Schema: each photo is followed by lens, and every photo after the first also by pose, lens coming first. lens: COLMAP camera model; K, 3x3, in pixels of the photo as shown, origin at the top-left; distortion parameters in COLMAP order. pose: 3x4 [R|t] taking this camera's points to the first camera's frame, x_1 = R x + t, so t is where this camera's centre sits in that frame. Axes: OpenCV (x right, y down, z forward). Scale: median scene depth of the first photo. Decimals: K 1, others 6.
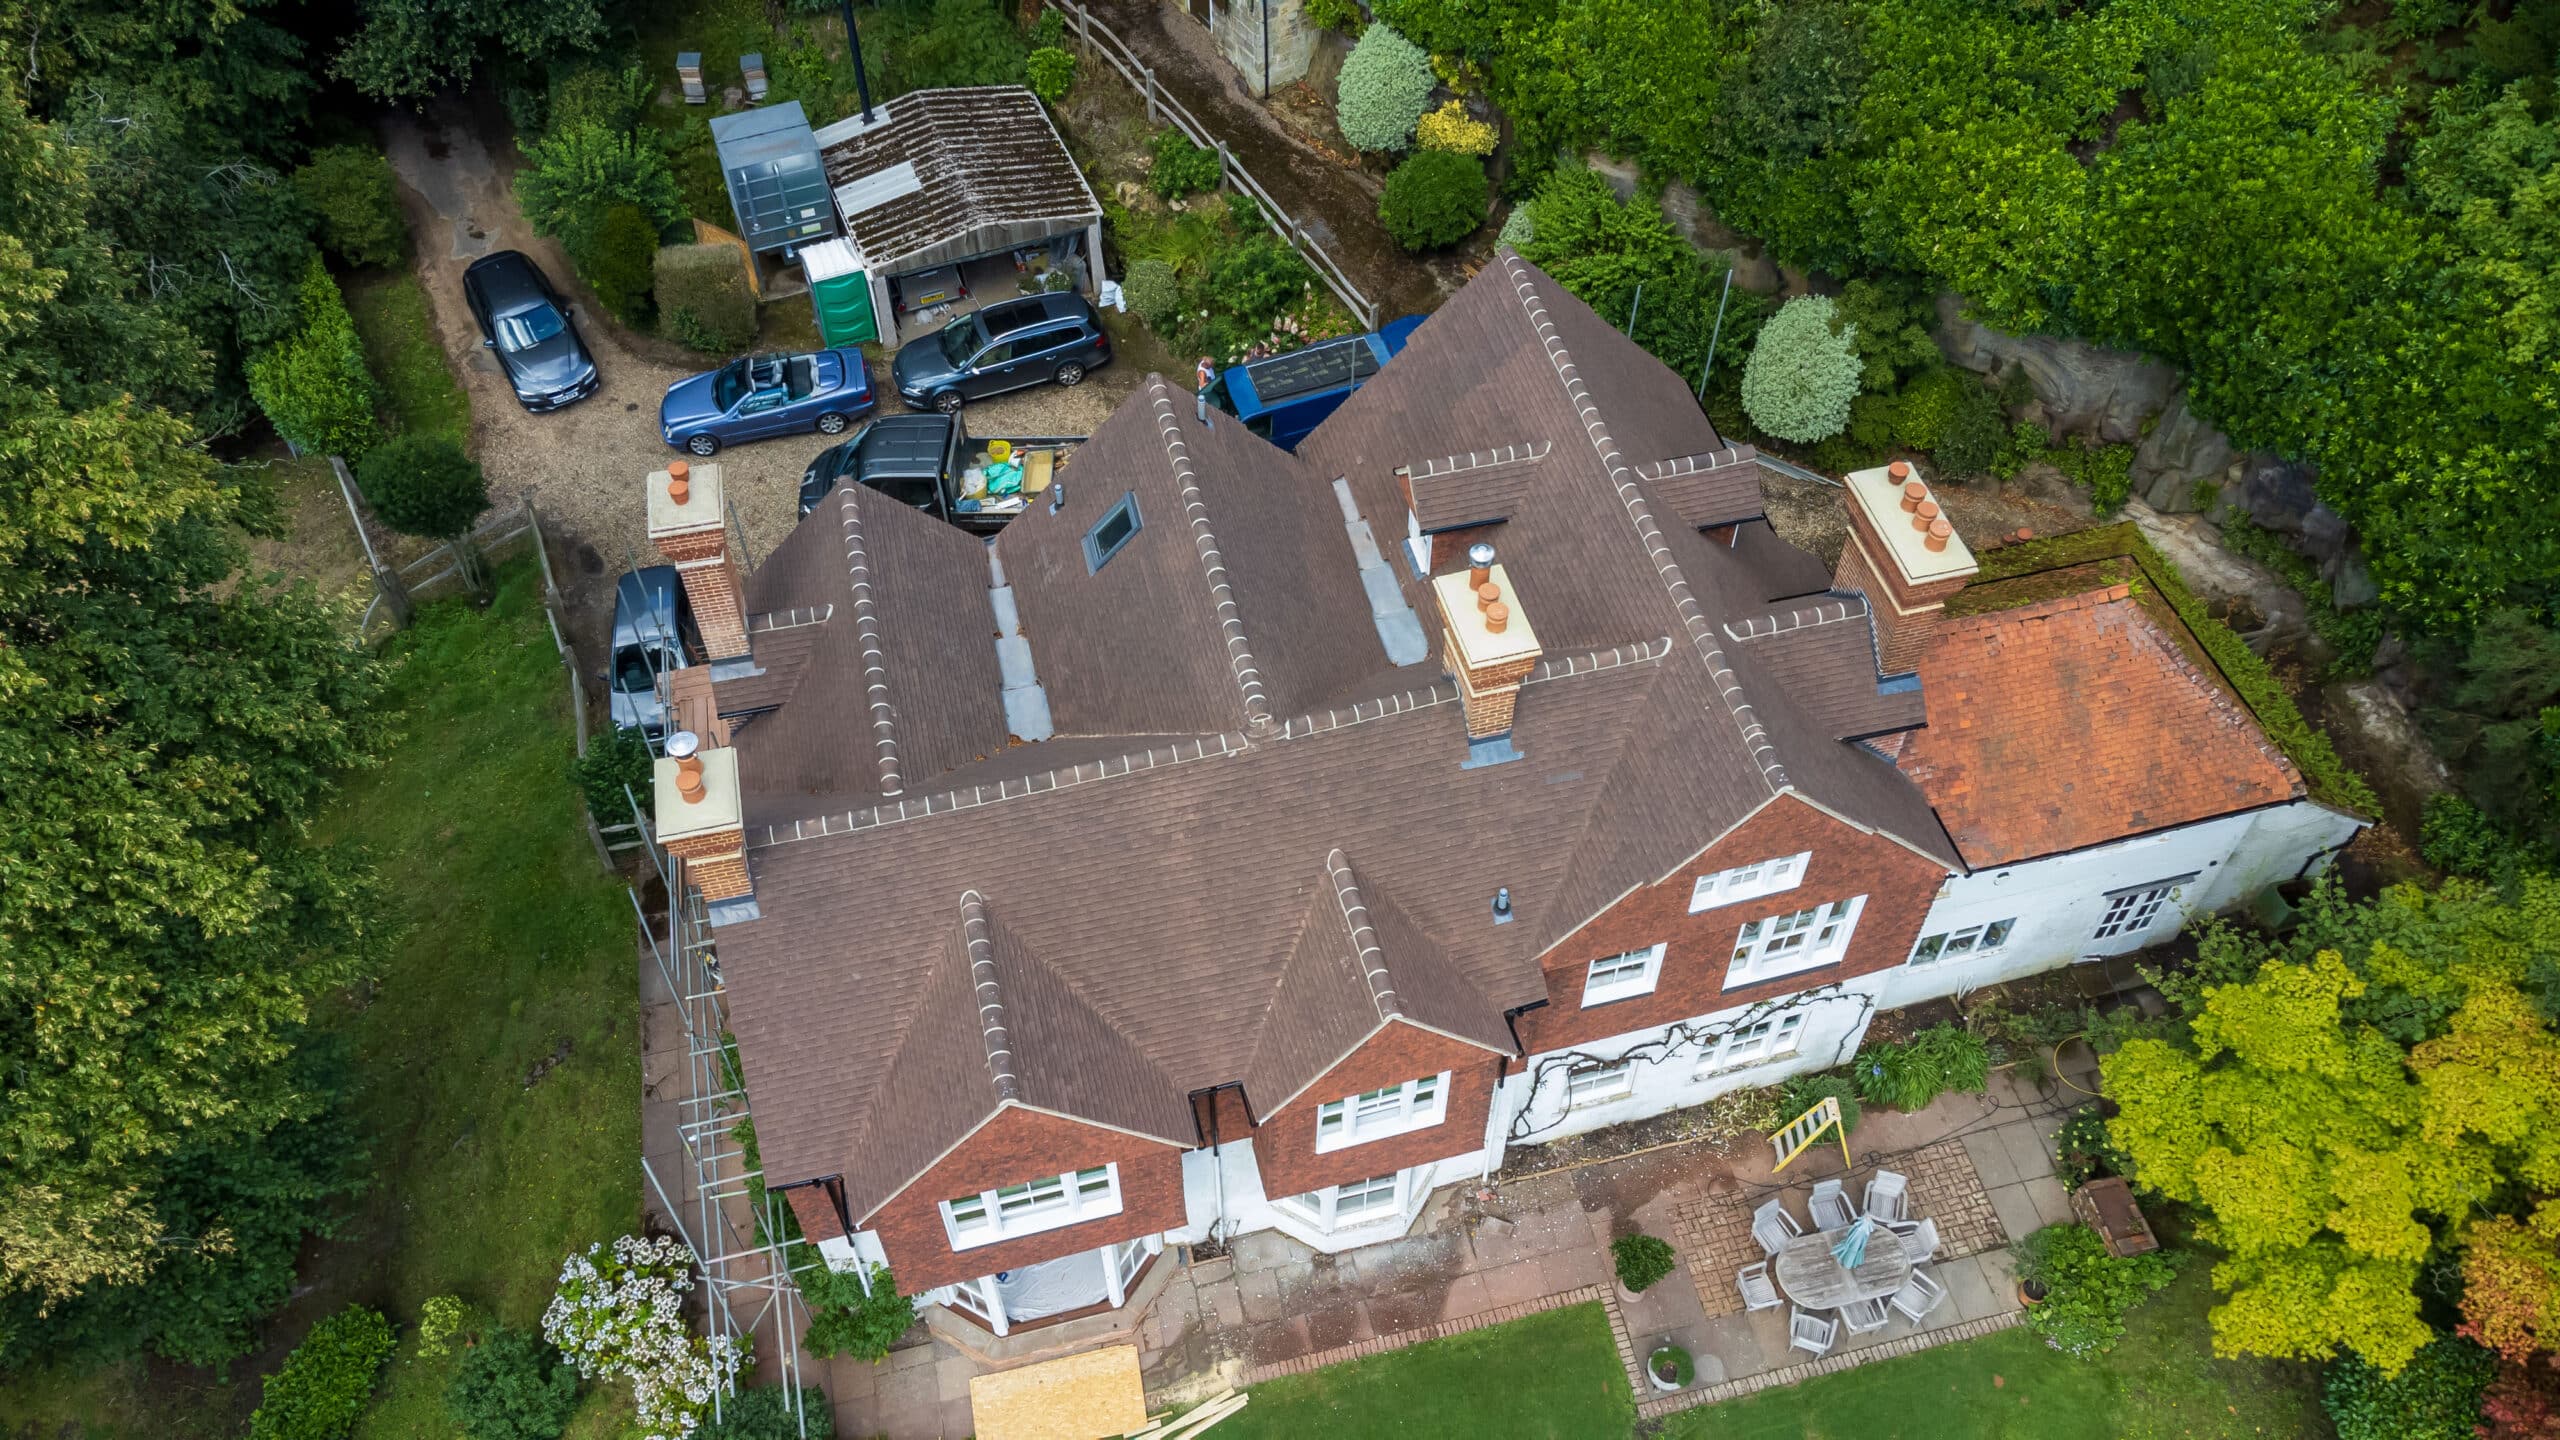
lens RADIAL K [[1905.3, 0, 1272.4], [0, 1905.3, 713.2], [0, 0, 1]] dist [0.009337, 0.073262]
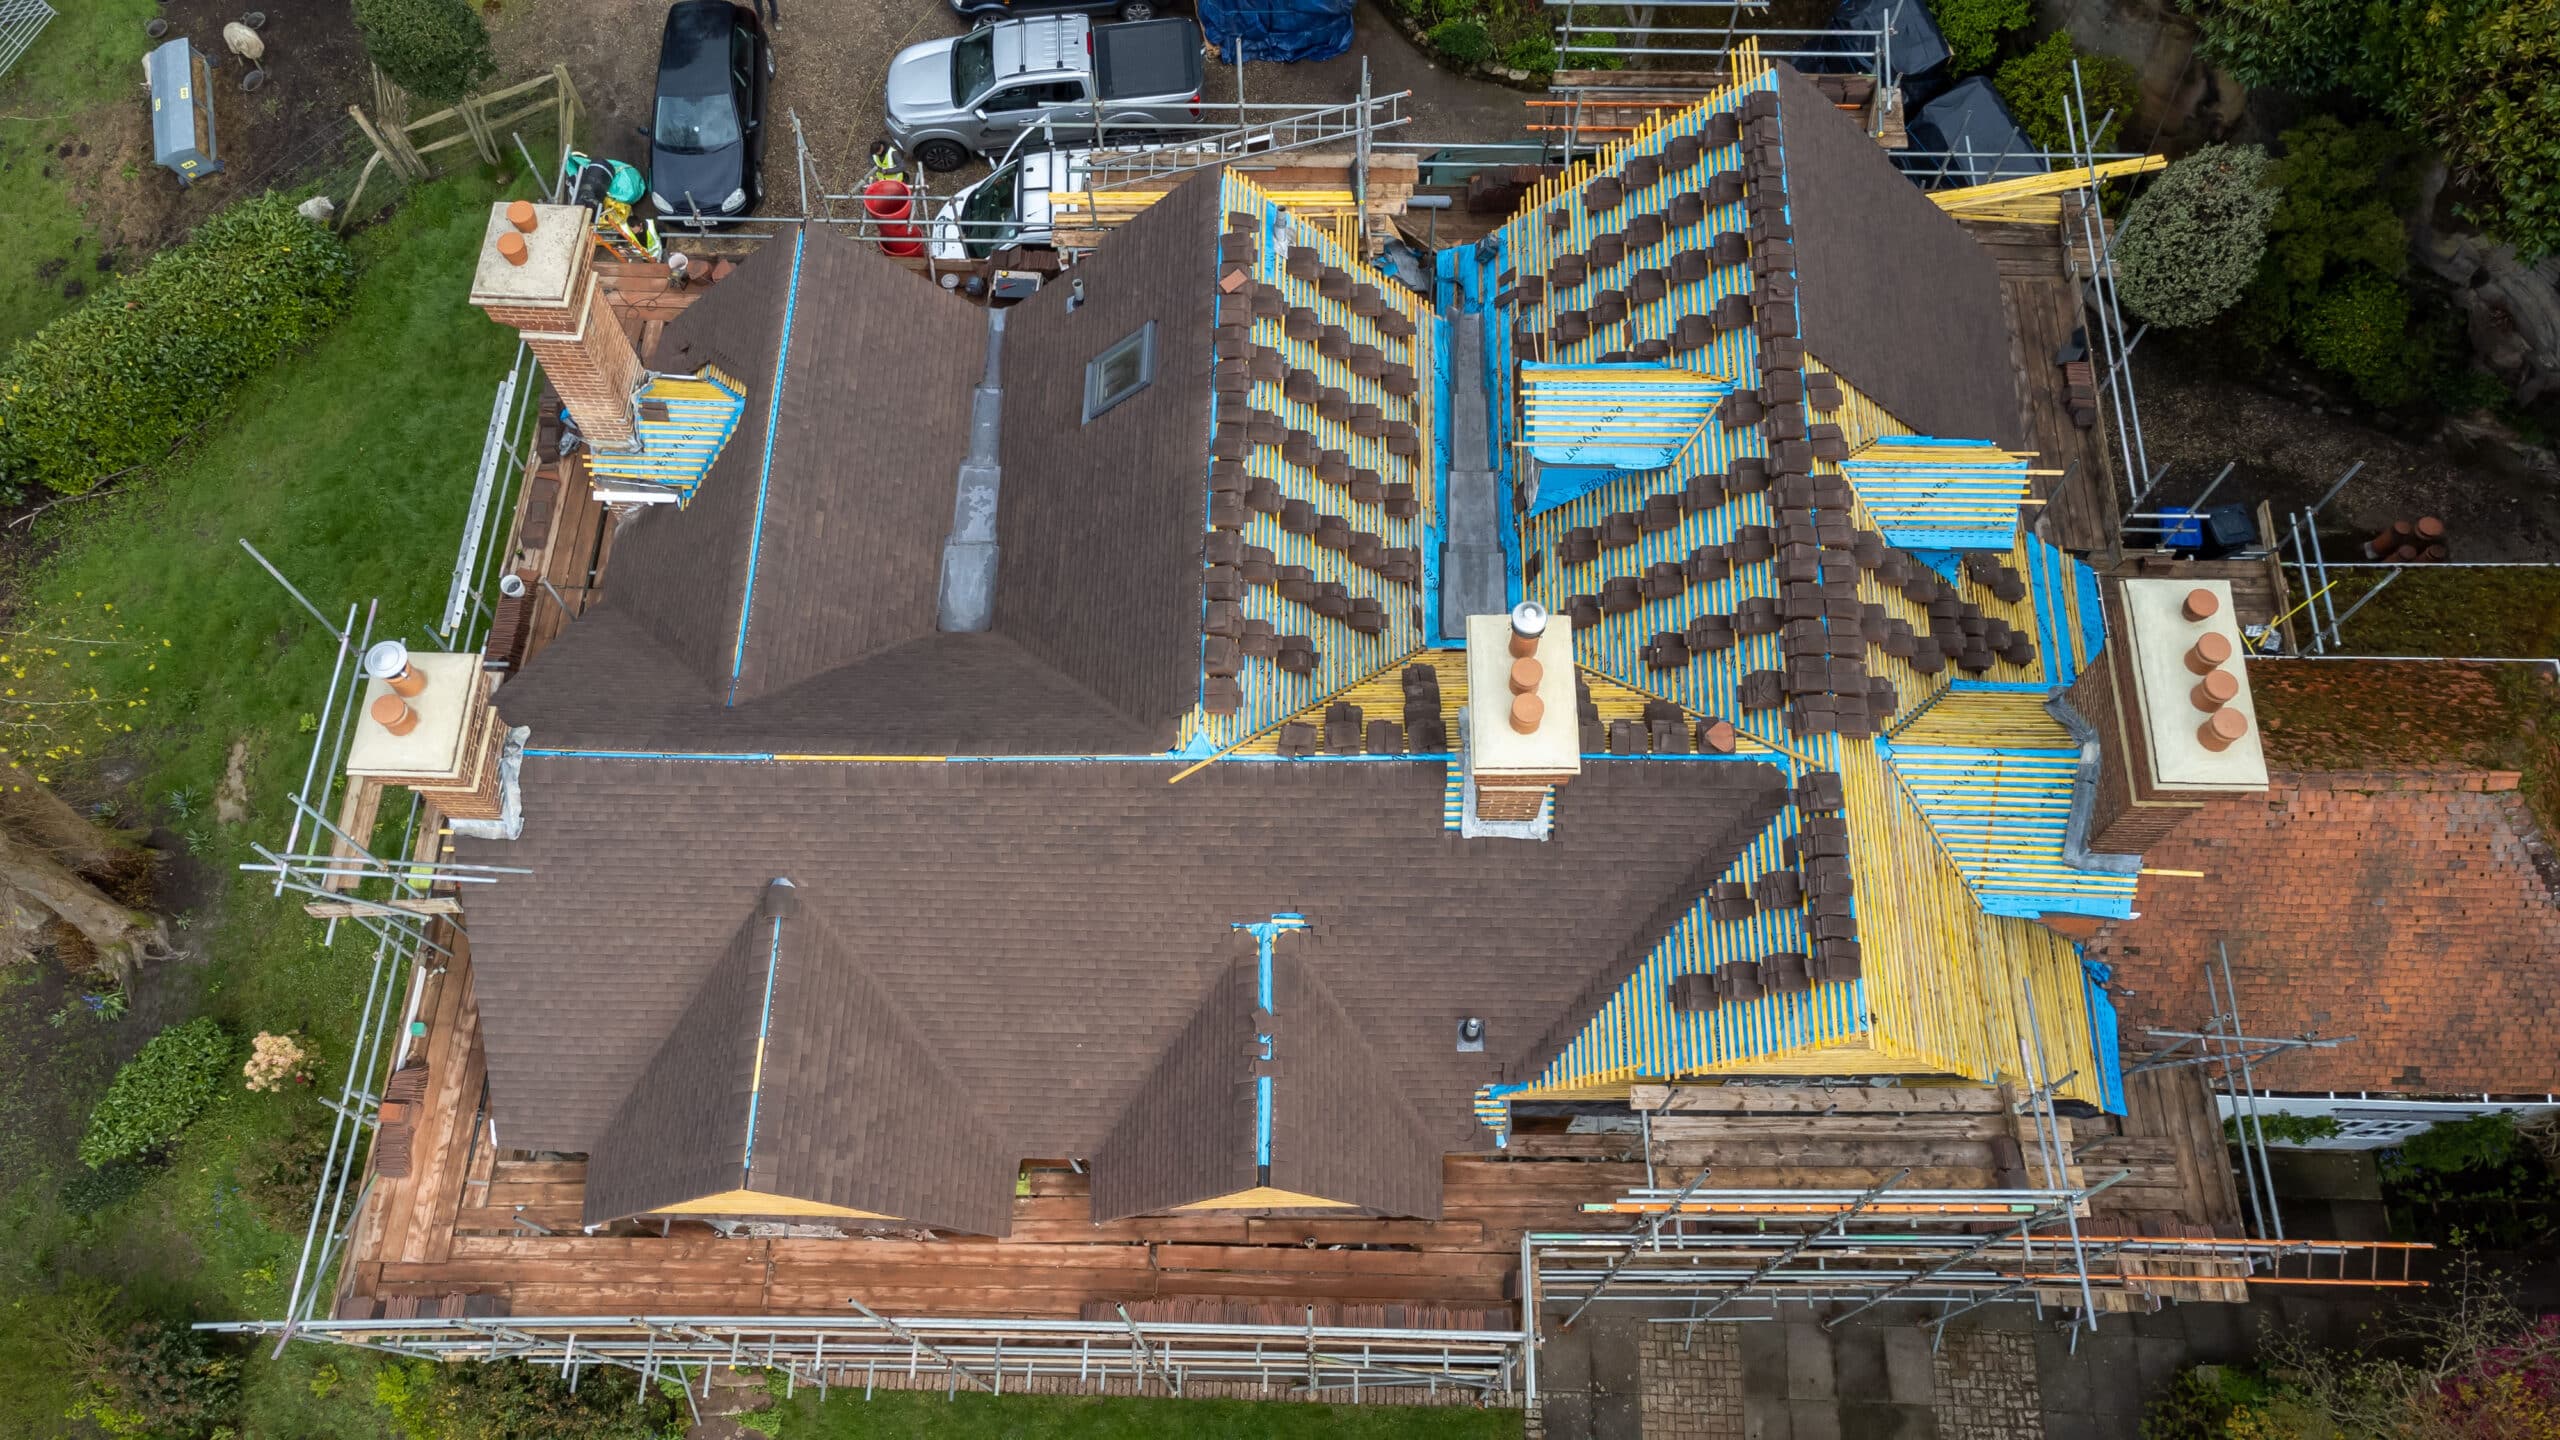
lens RADIAL K [[1905.3, 0, 1272.4], [0, 1905.3, 713.2], [0, 0, 1]] dist [0.009337, 0.073262]
pose [[0.964938, 0.236543, -0.113765, 0.076476], [-0.198120, 0.940676, 0.275457, -0.159493], [0.172174, -0.243260, 0.954558, 0.226584]]
